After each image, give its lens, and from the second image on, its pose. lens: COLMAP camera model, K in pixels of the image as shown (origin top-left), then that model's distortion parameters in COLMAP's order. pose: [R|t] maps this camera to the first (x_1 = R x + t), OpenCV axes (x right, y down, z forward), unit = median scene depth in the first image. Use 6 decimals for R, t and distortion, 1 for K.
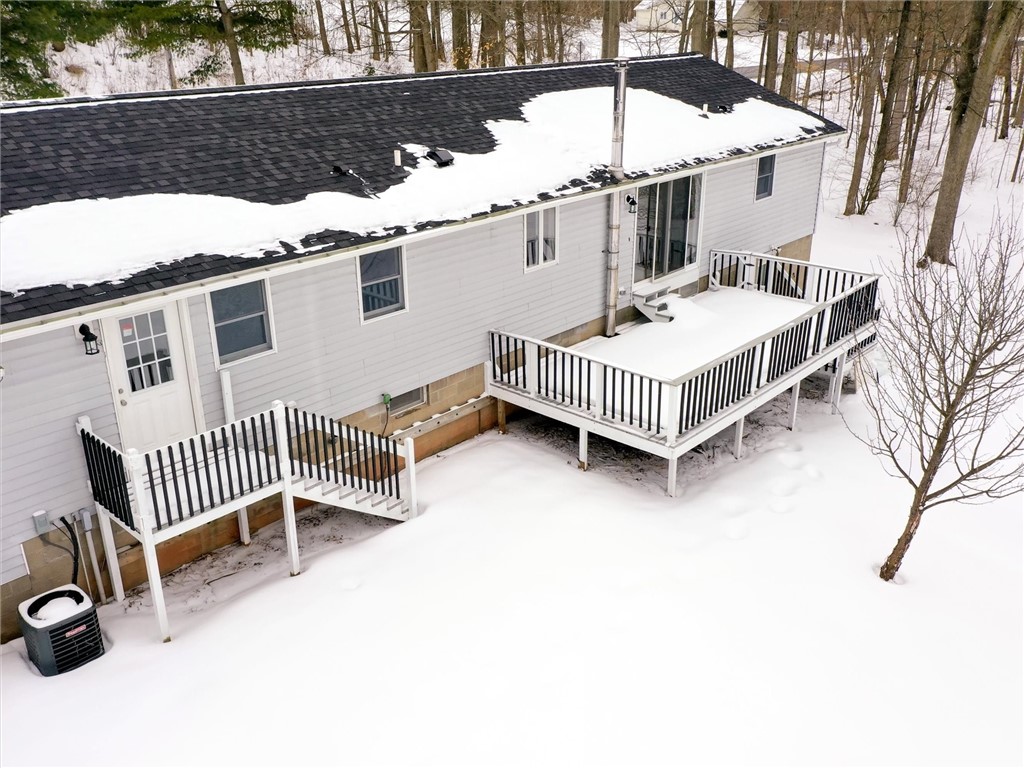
lens RADIAL K [[890.2, 0, 512.0], [0, 890.2, 384.0], [0, 0, 1]] dist [-0.006603, -0.003082]
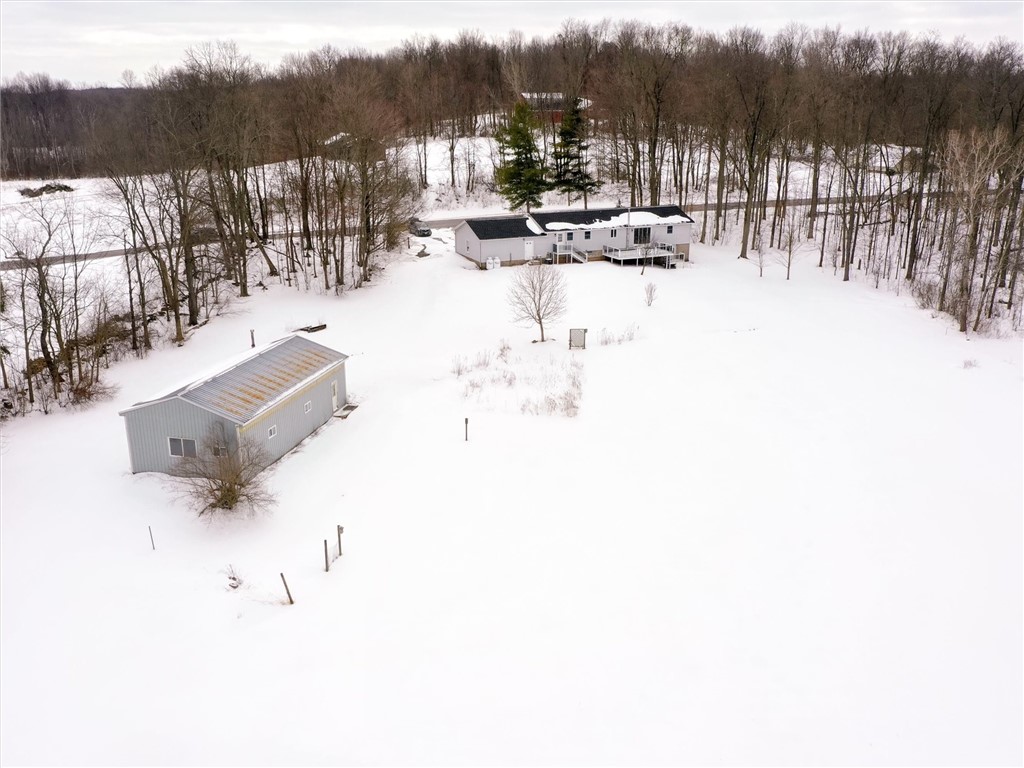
lens RADIAL K [[890.2, 0, 512.0], [0, 890.2, 384.0], [0, 0, 1]] dist [-0.006603, -0.003082]
pose [[0.915526, 0.132318, -0.379873, 2.459148], [-0.163808, 0.985139, -0.051646, 1.736030], [0.367394, 0.109510, 0.923596, -6.527696]]
